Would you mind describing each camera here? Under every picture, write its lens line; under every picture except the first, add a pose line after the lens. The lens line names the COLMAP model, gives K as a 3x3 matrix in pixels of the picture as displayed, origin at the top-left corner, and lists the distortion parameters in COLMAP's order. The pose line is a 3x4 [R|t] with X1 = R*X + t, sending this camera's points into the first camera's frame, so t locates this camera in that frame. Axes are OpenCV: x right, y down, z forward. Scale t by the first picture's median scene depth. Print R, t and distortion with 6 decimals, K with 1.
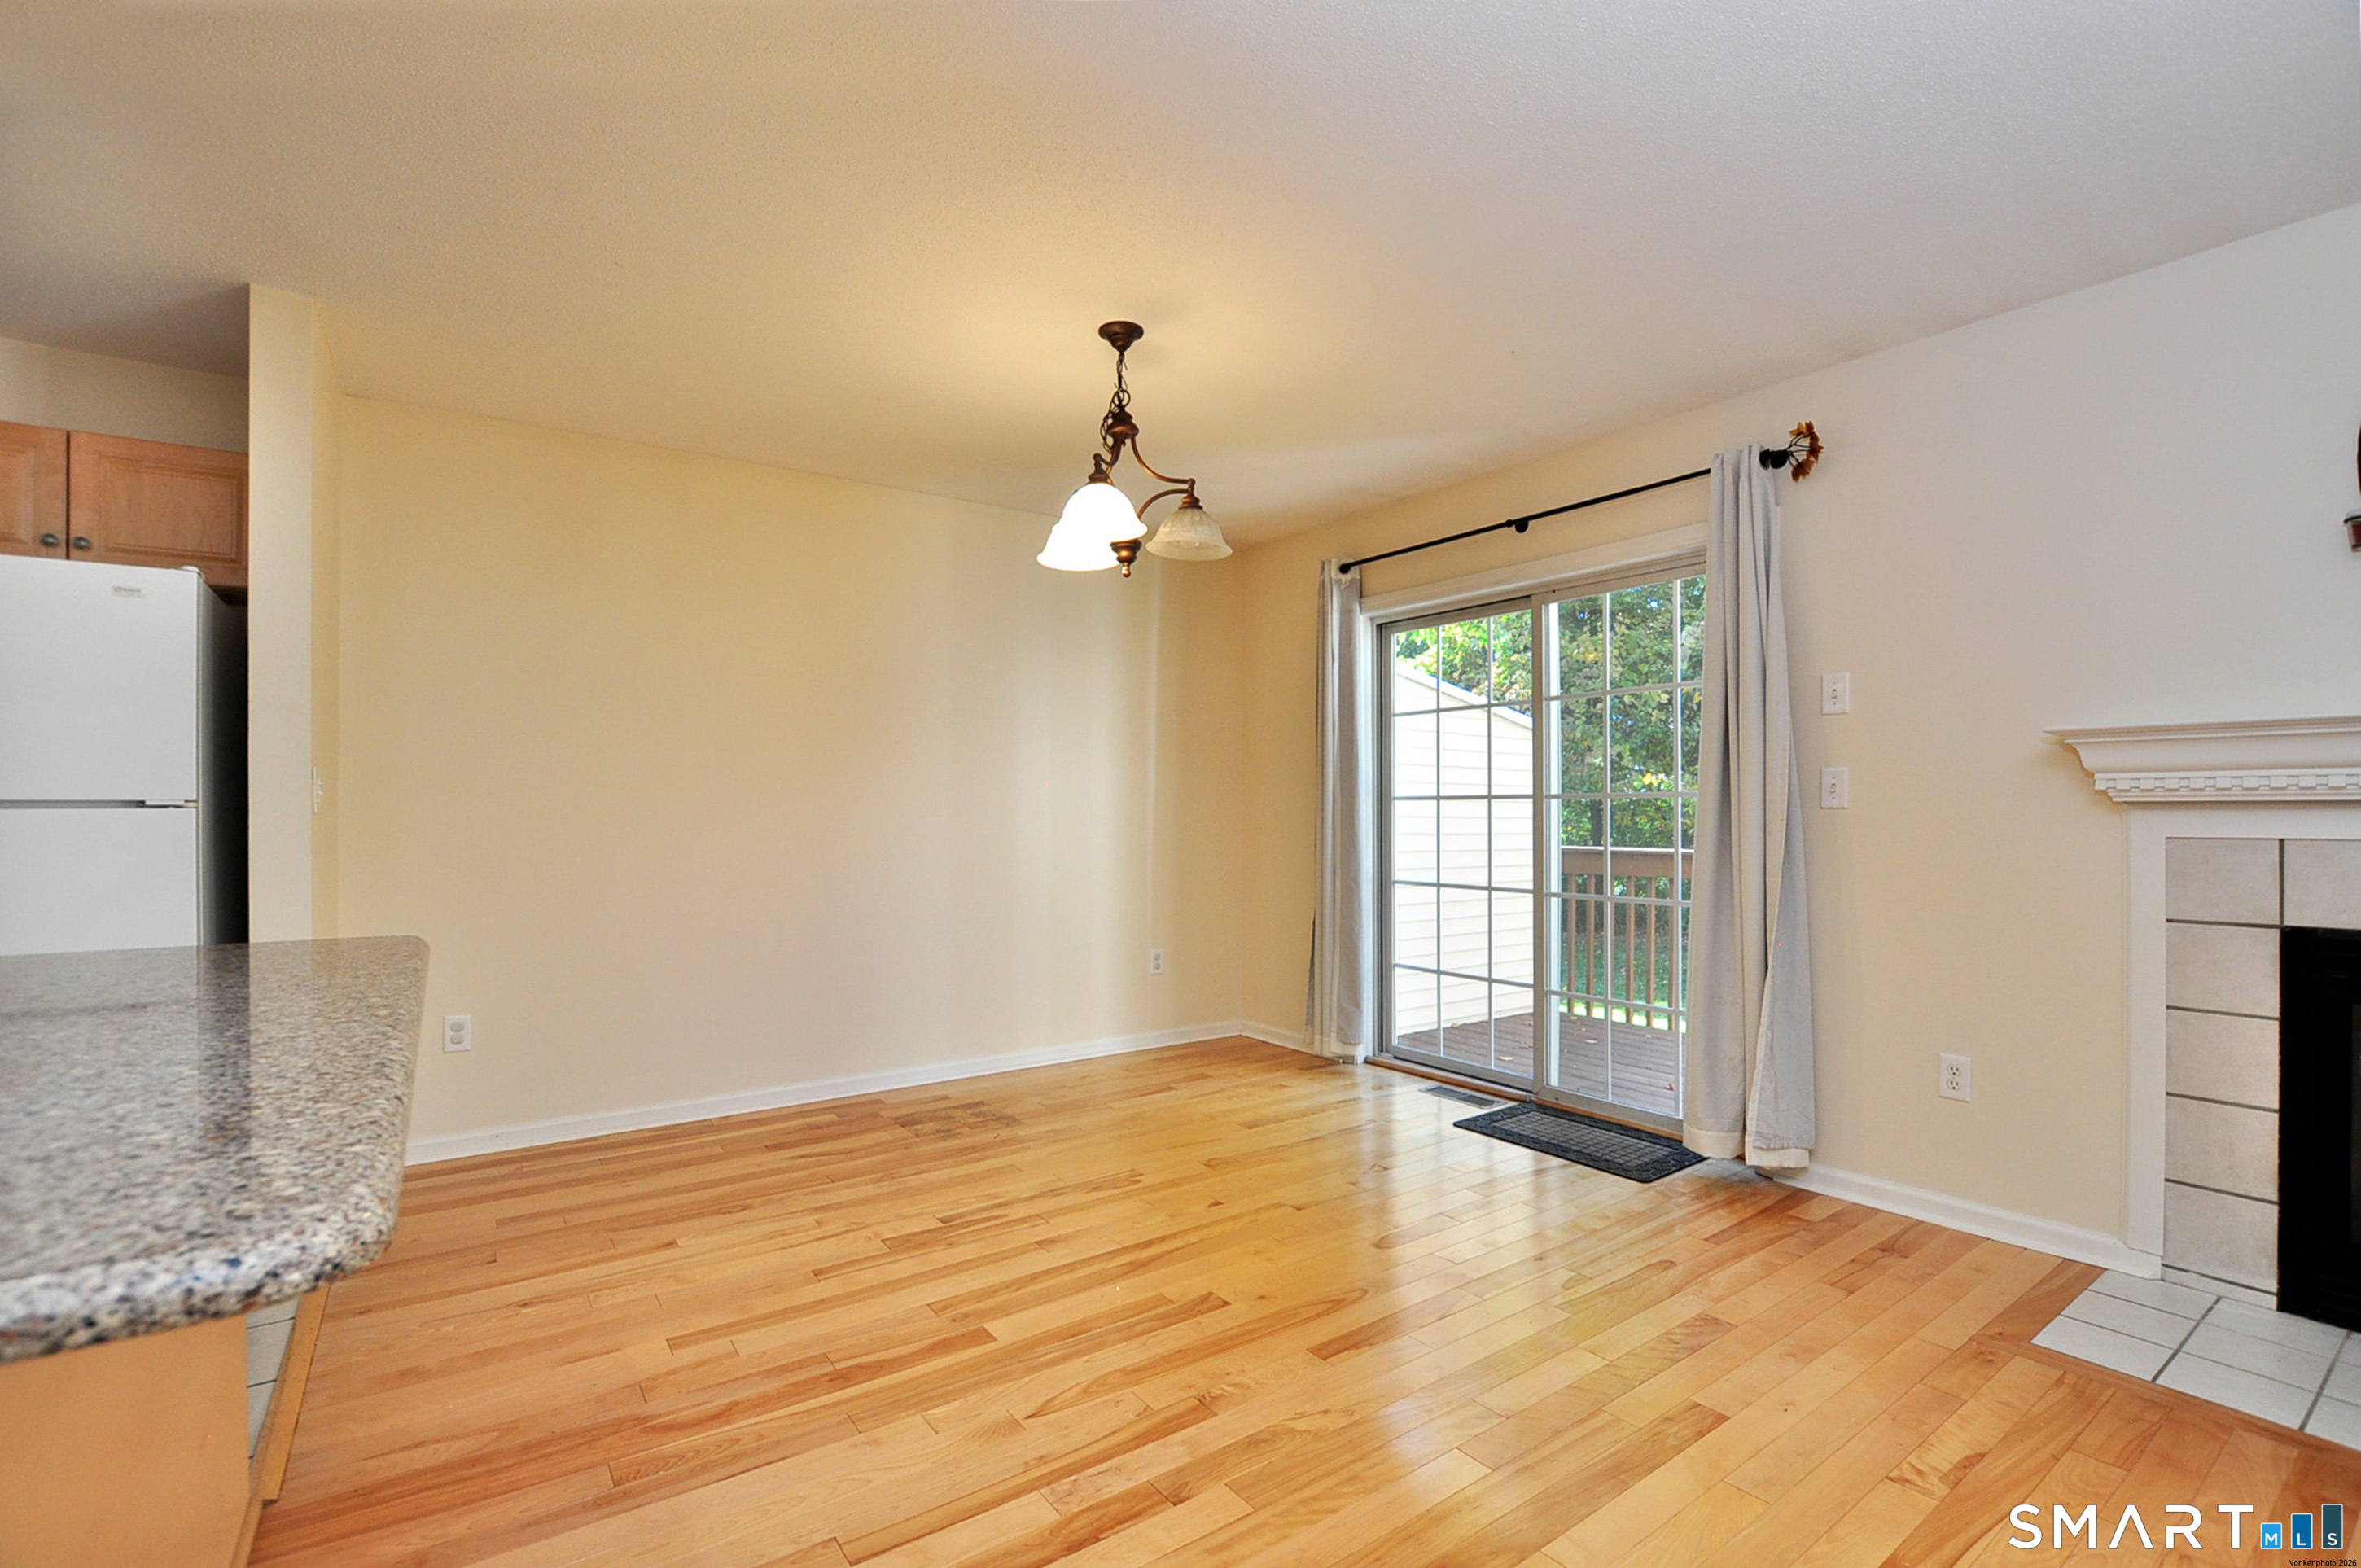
lens RADIAL K [[1038.9, 0, 1204.0], [0, 1038.9, 825.8], [0, 0, 1]] dist [-0.031850, 0.002021]
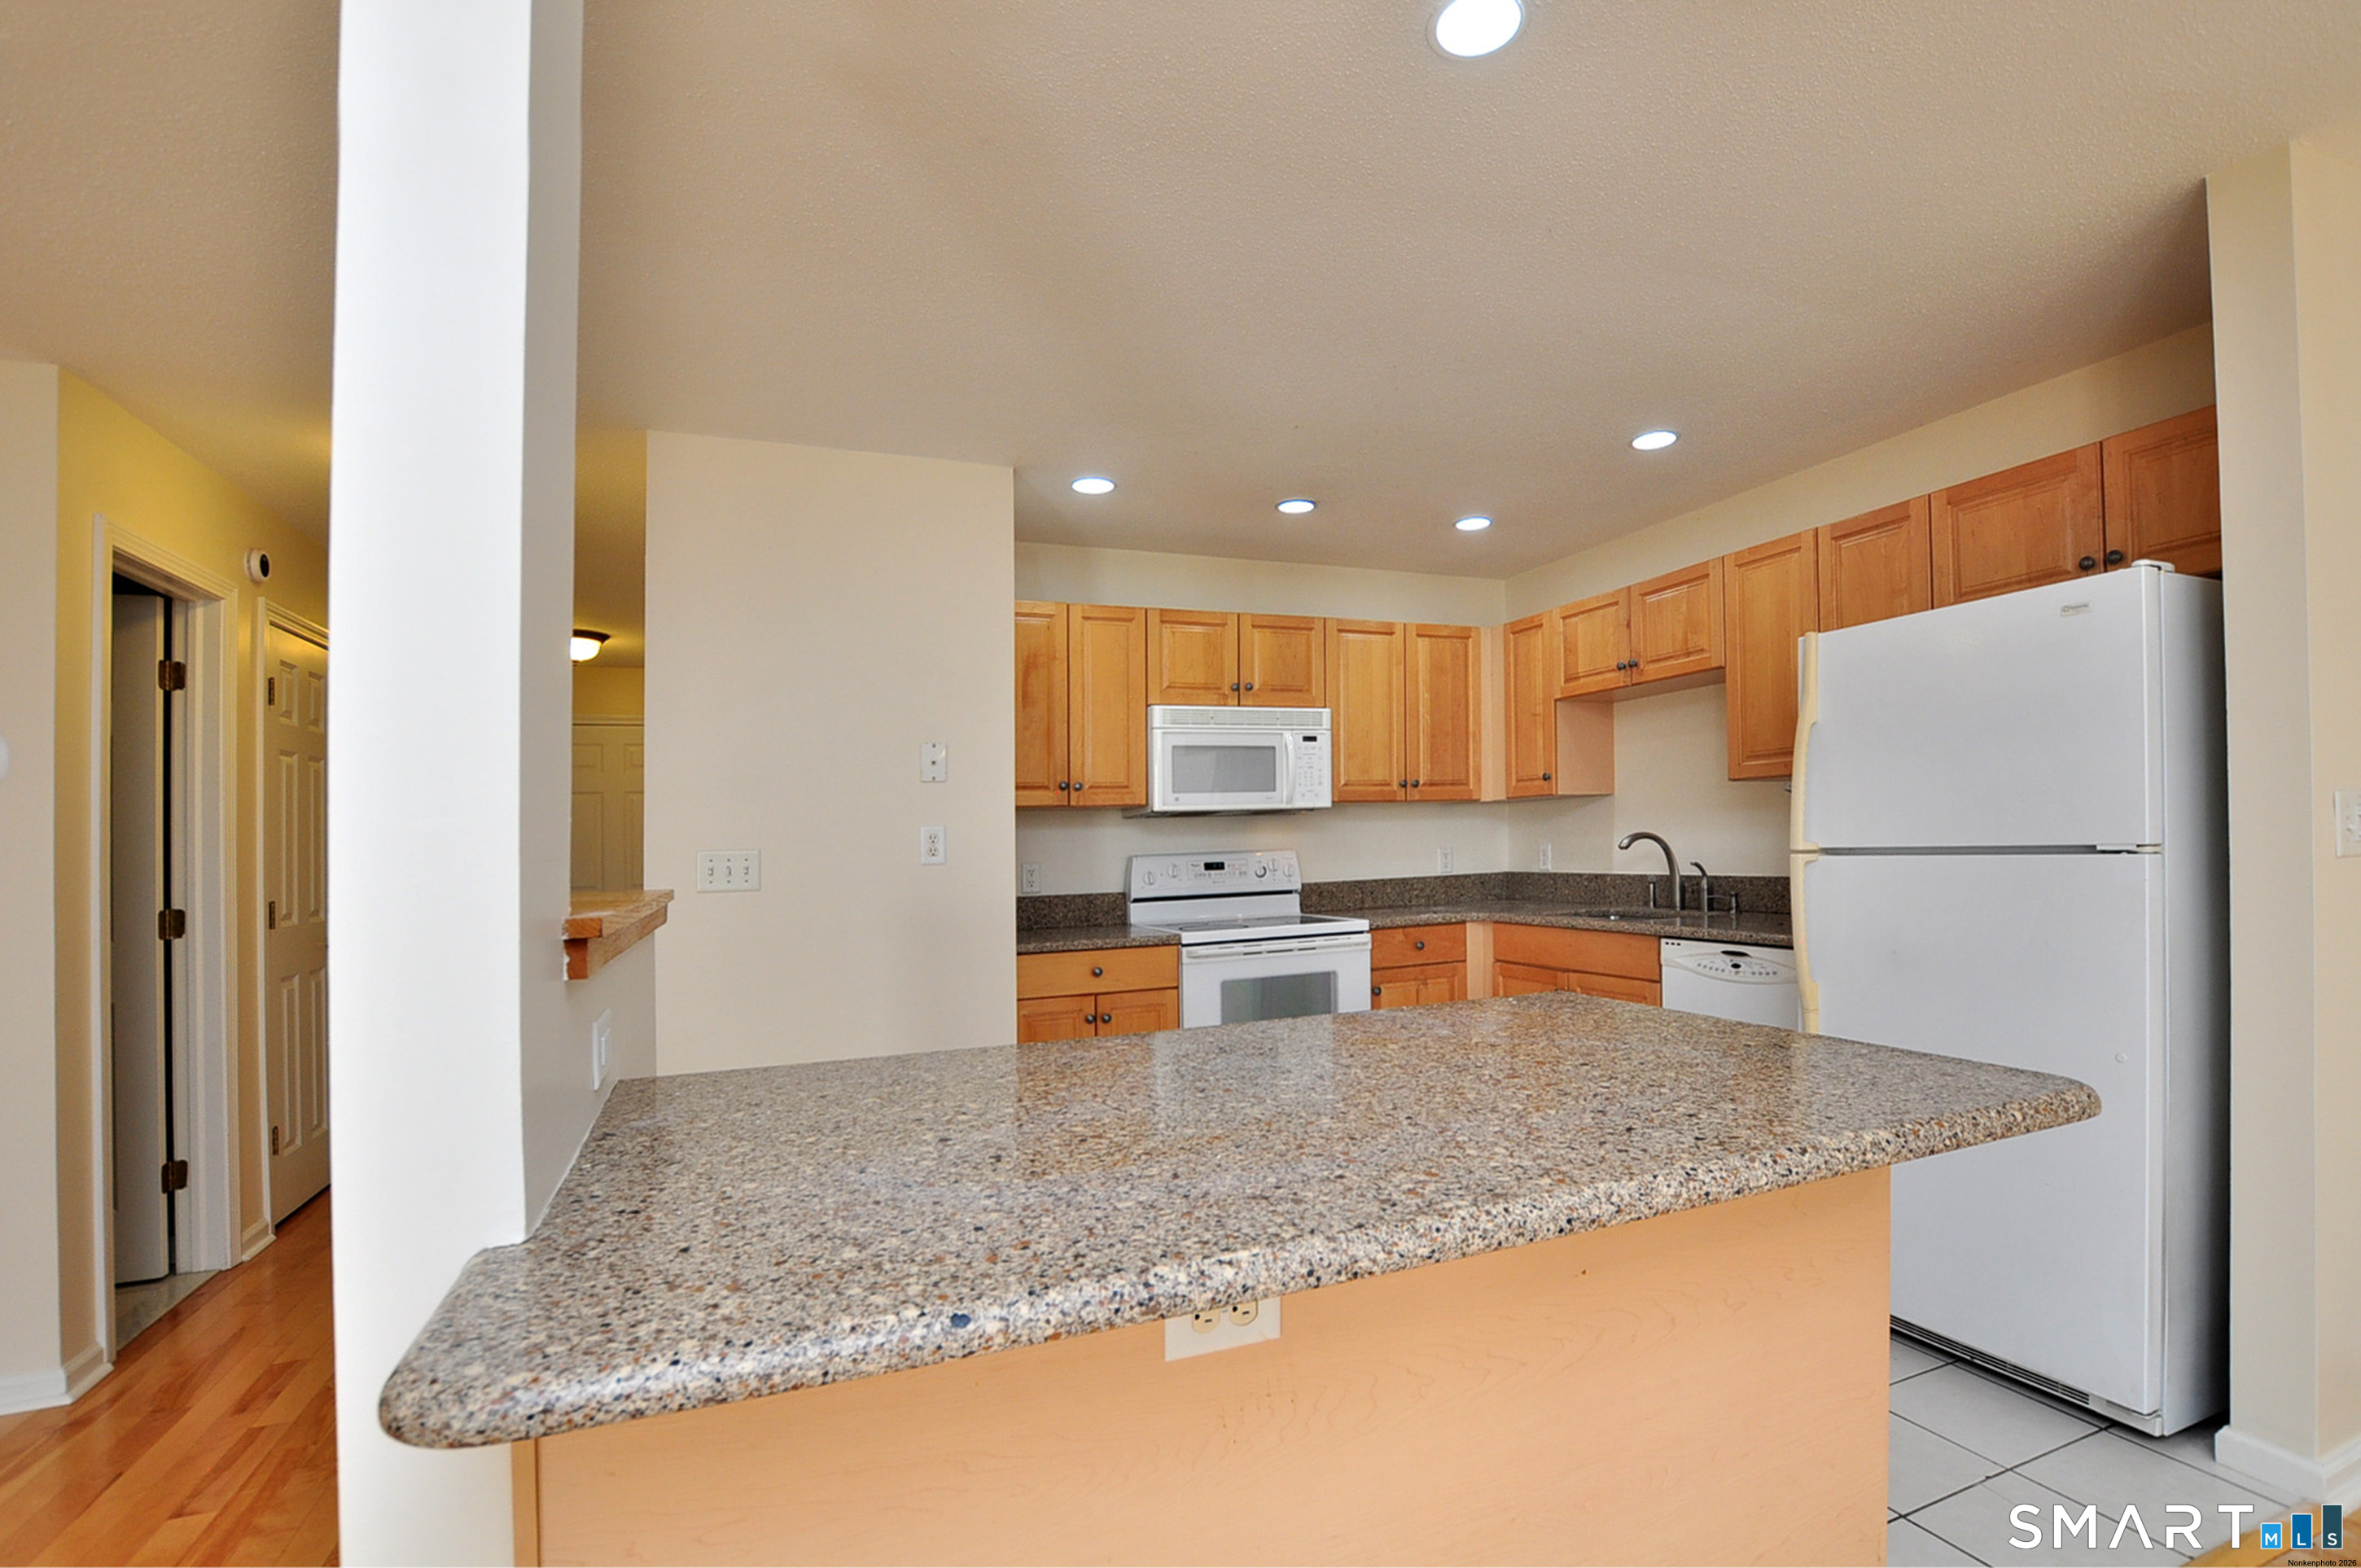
lens RADIAL K [[1038.9, 0, 1164.7], [0, 1038.9, 827.9], [0, 0, 1]] dist [-0.031850, 0.002021]
pose [[-0.266789, -0.004970, -0.963742, -0.000447], [0.014959, 0.999845, -0.009297, -0.034423], [0.963639, -0.016897, -0.266673, 0.354938]]
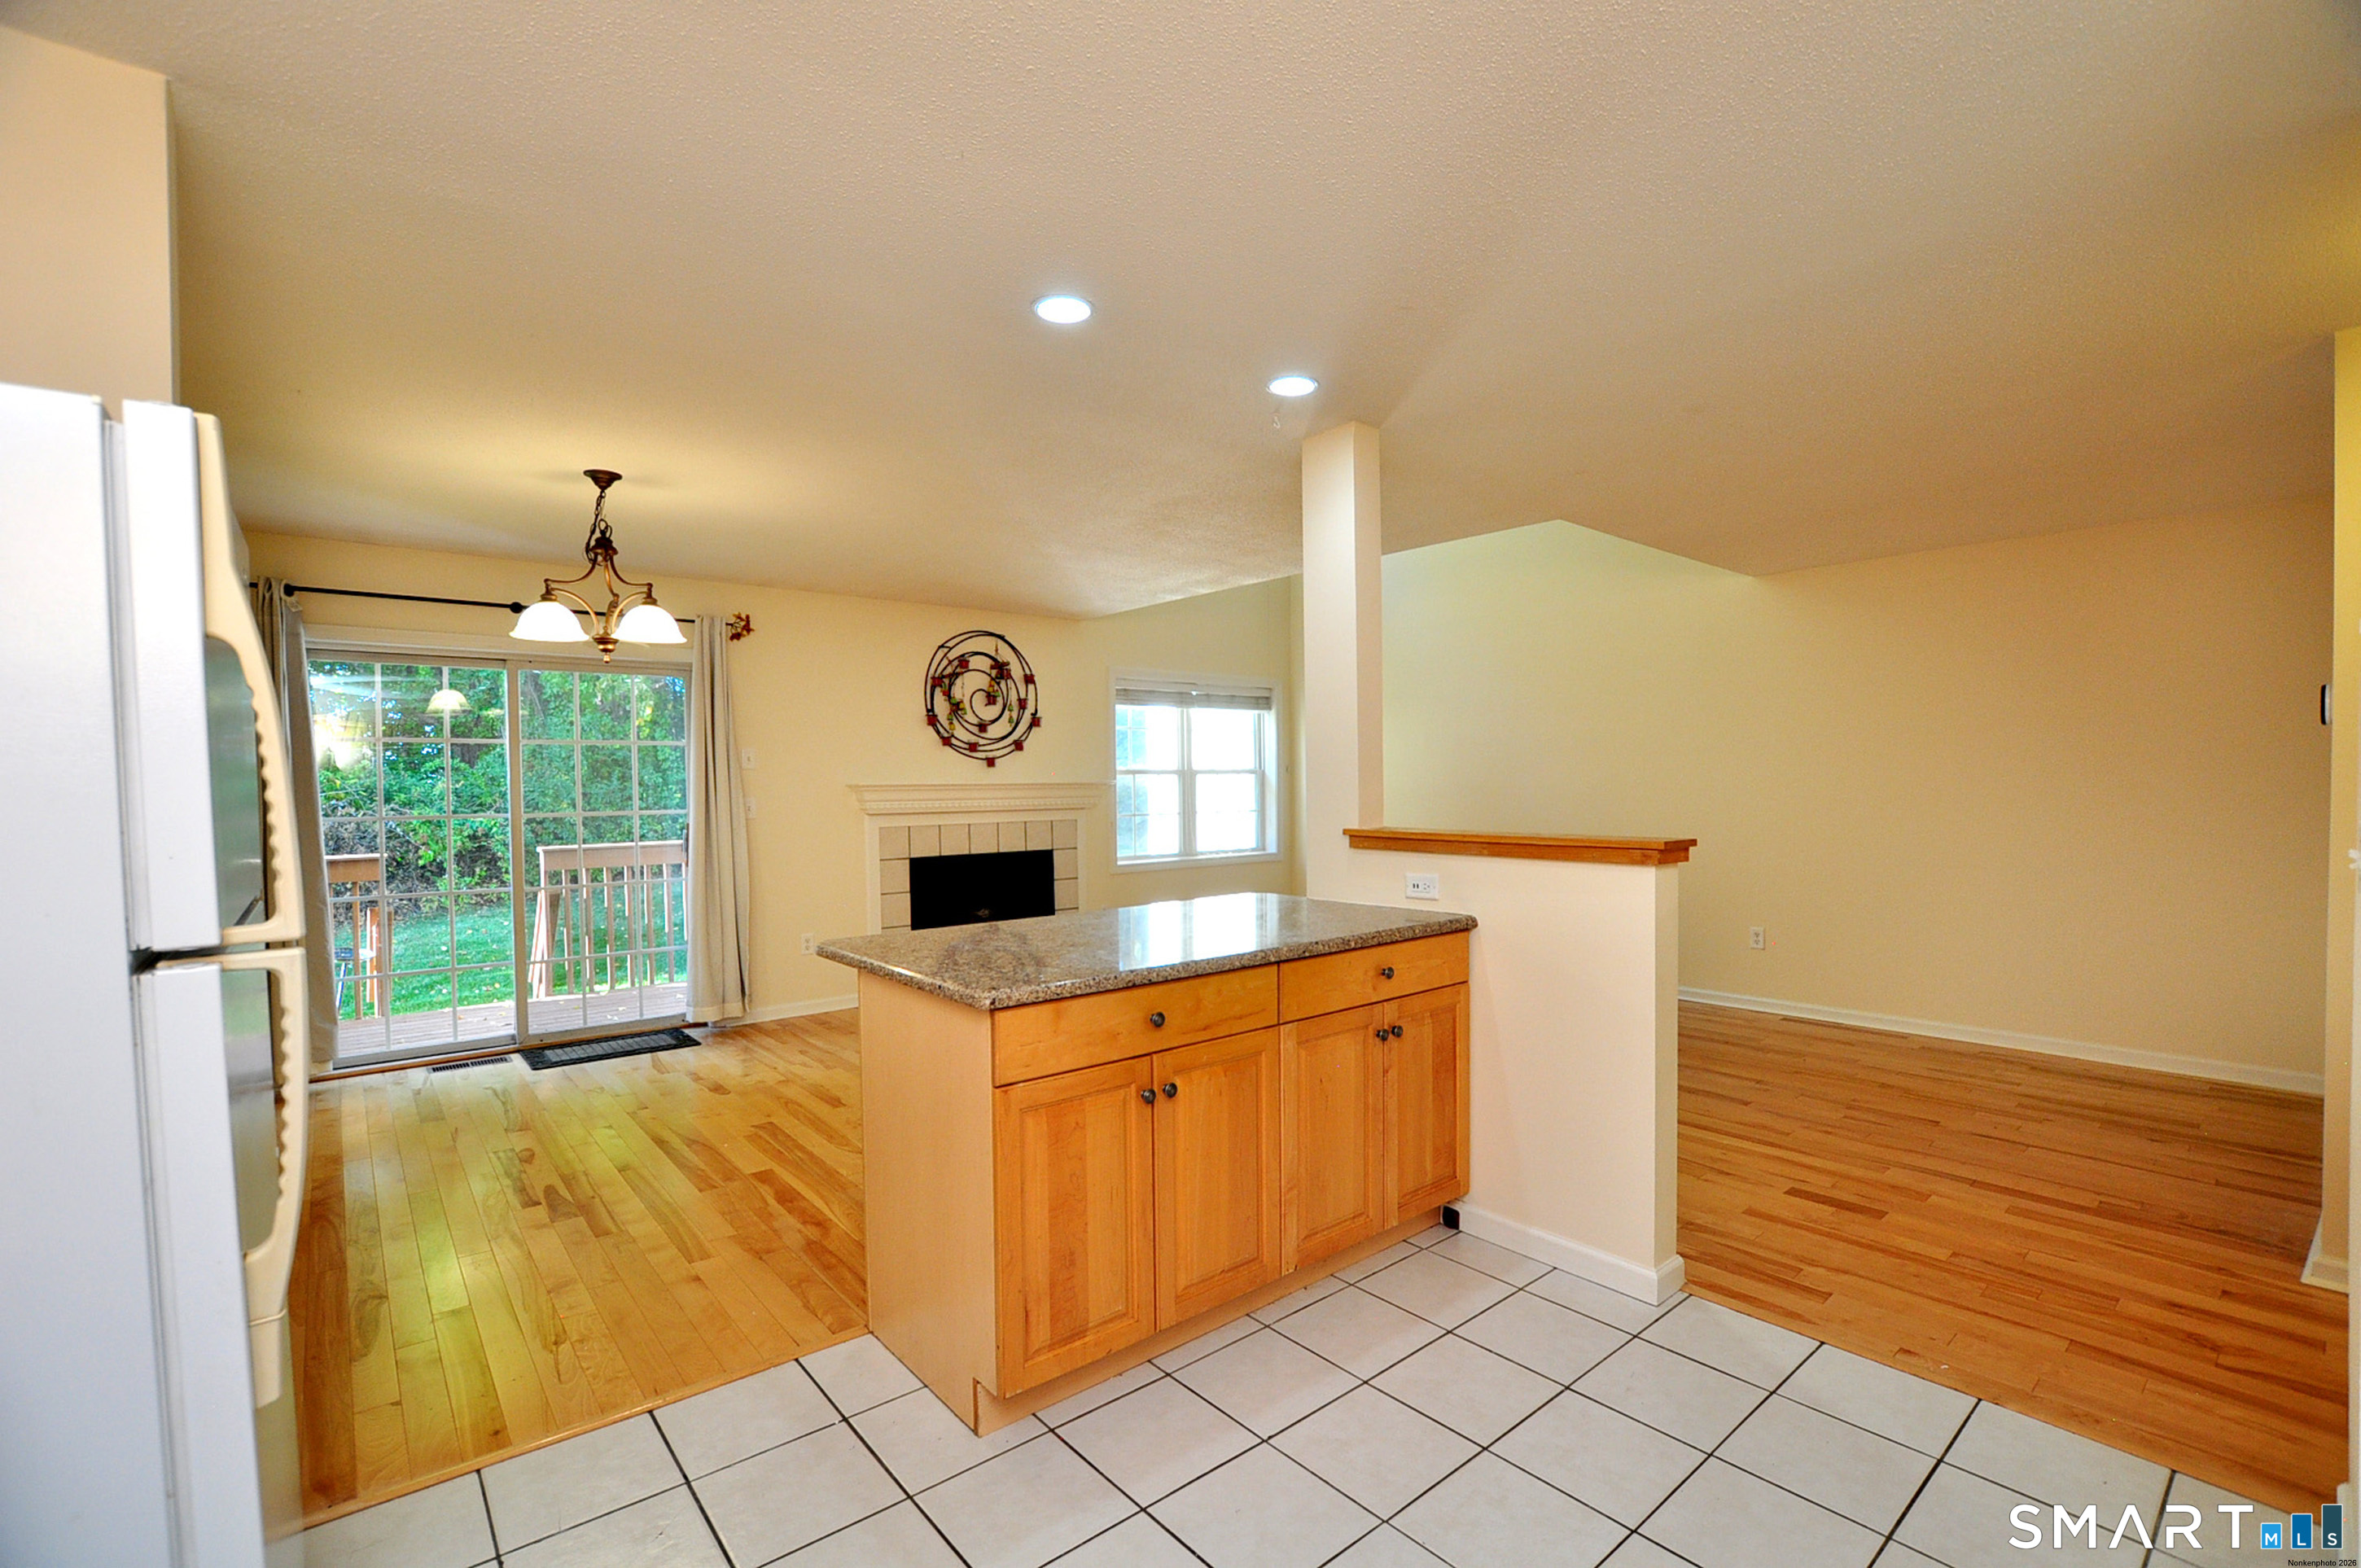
lens RADIAL K [[1038.9, 0, 1181.6], [0, 1038.9, 807.8], [0, 0, 1]] dist [-0.031850, 0.002021]
pose [[-0.062118, -0.021965, 0.997827, -1.364257], [0.025038, 0.999409, 0.023558, -0.063723], [-0.997755, 0.026447, -0.061531, 0.328899]]
